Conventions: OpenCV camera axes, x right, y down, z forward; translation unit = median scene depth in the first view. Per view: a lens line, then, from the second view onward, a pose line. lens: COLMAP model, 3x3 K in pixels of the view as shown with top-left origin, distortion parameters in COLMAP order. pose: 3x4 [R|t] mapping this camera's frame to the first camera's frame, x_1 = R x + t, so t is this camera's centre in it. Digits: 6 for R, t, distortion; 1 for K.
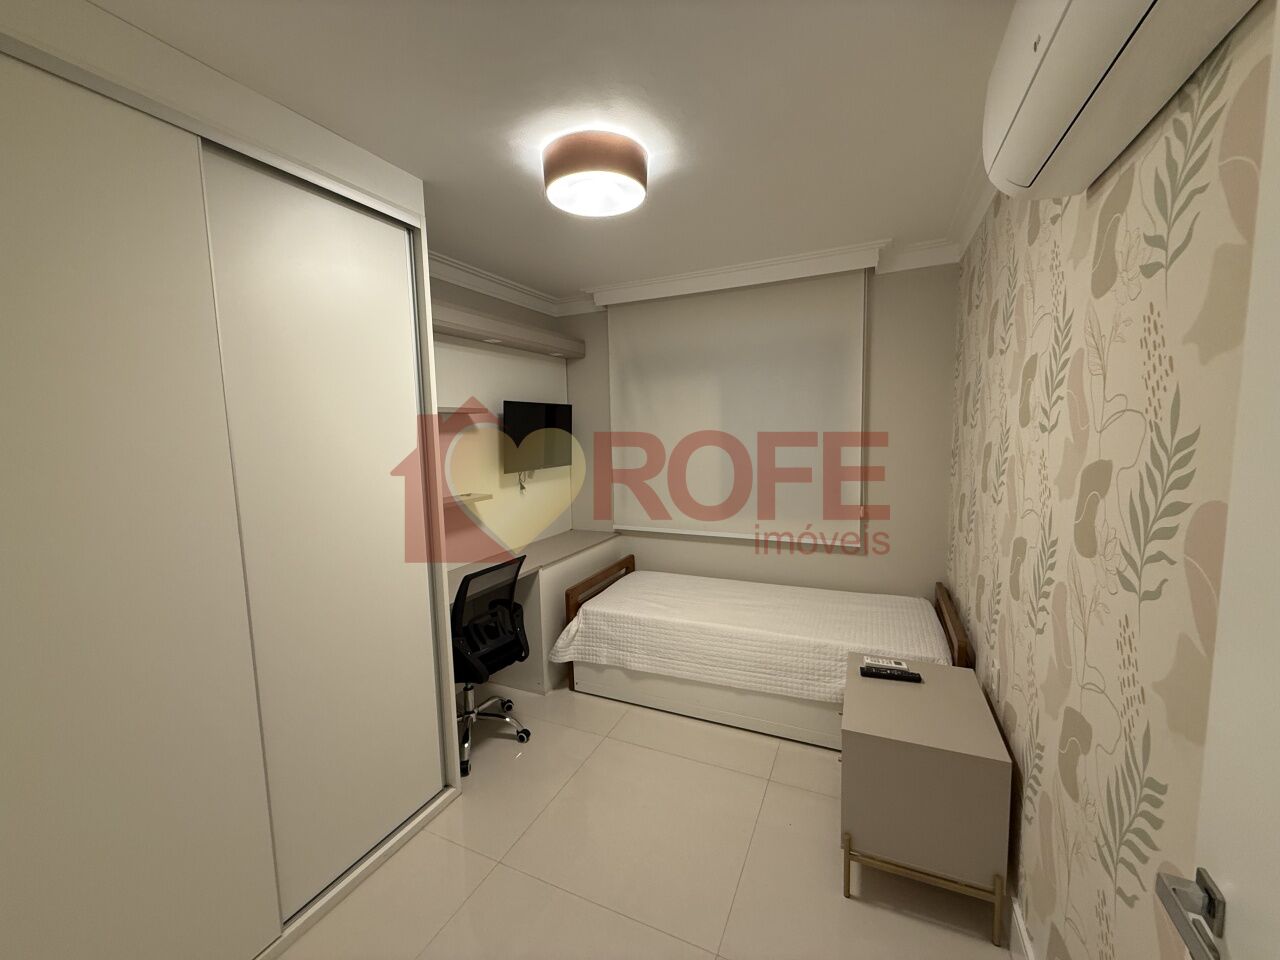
lens RADIAL K [[510.3, 0, 640.0], [0, 510.3, 483.5], [0, 0, 1]] dist [0.002295, -0.000529]
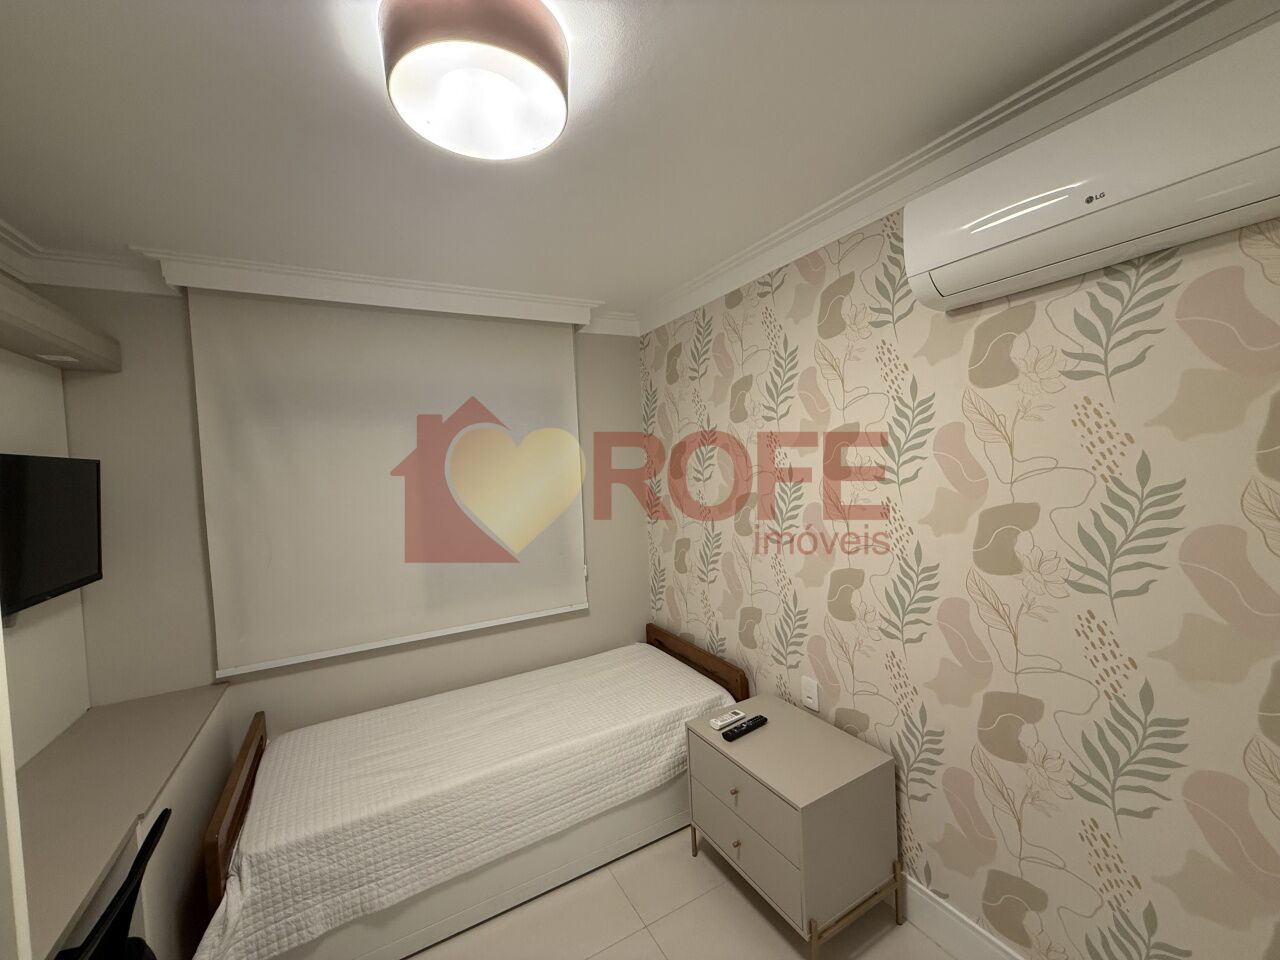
lens RADIAL K [[510.3, 0, 638.7], [0, 510.3, 483.0], [0, 0, 1]] dist [0.002295, -0.000529]
pose [[0.591190, -0.036159, 0.805722, -0.422747], [0.120073, 0.991808, -0.043592, -0.084016], [-0.797545, 0.122516, 0.590688, 0.511287]]
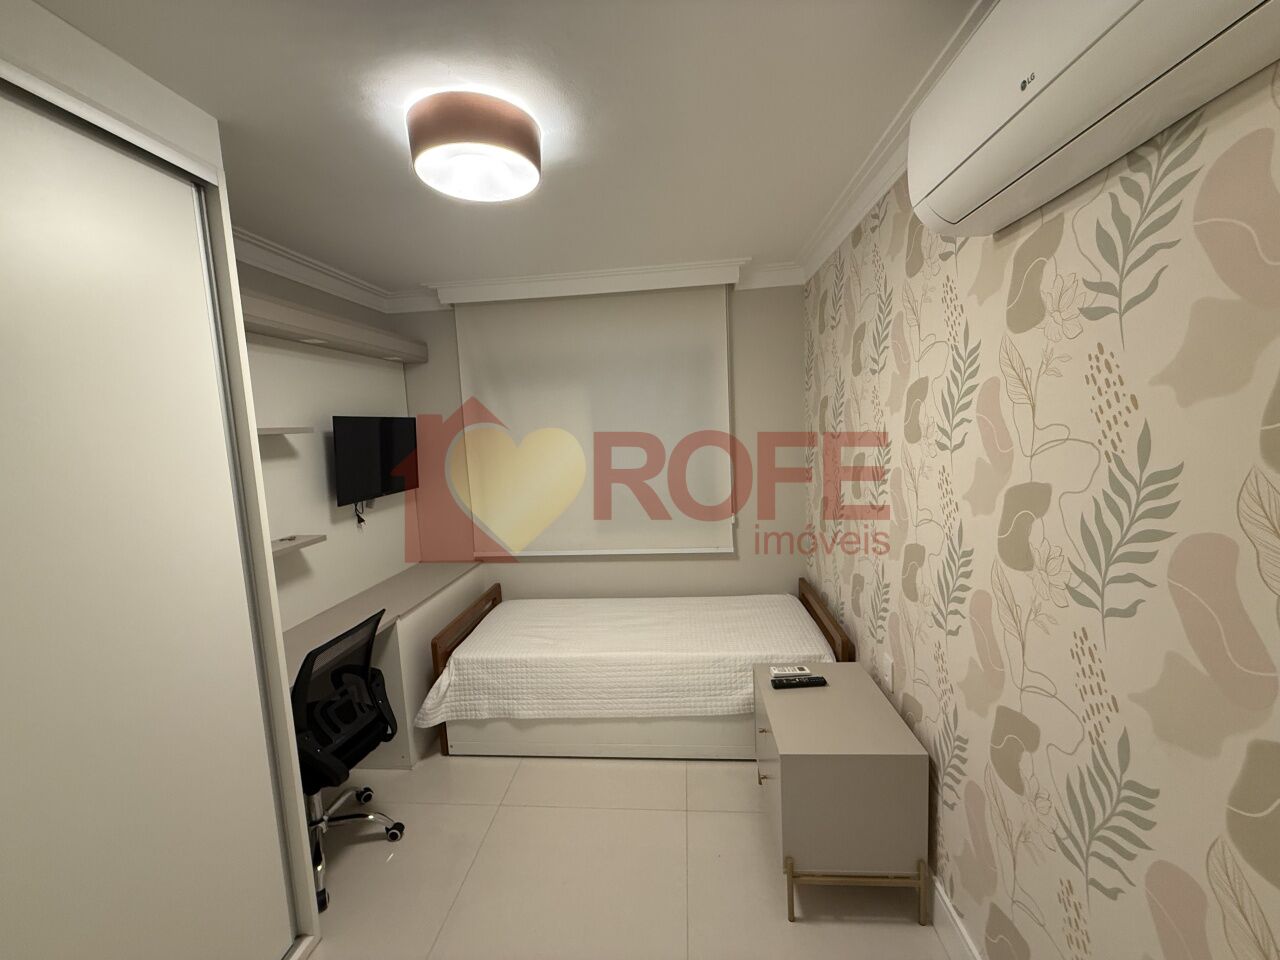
lens RADIAL K [[510.3, 0, 639.1], [0, 510.3, 483.2], [0, 0, 1]] dist [0.002295, -0.000529]
pose [[0.942116, -0.057228, 0.330367, -0.129115], [0.058439, 0.998271, 0.006272, -0.051588], [-0.330155, 0.013398, 0.943832, 0.128738]]
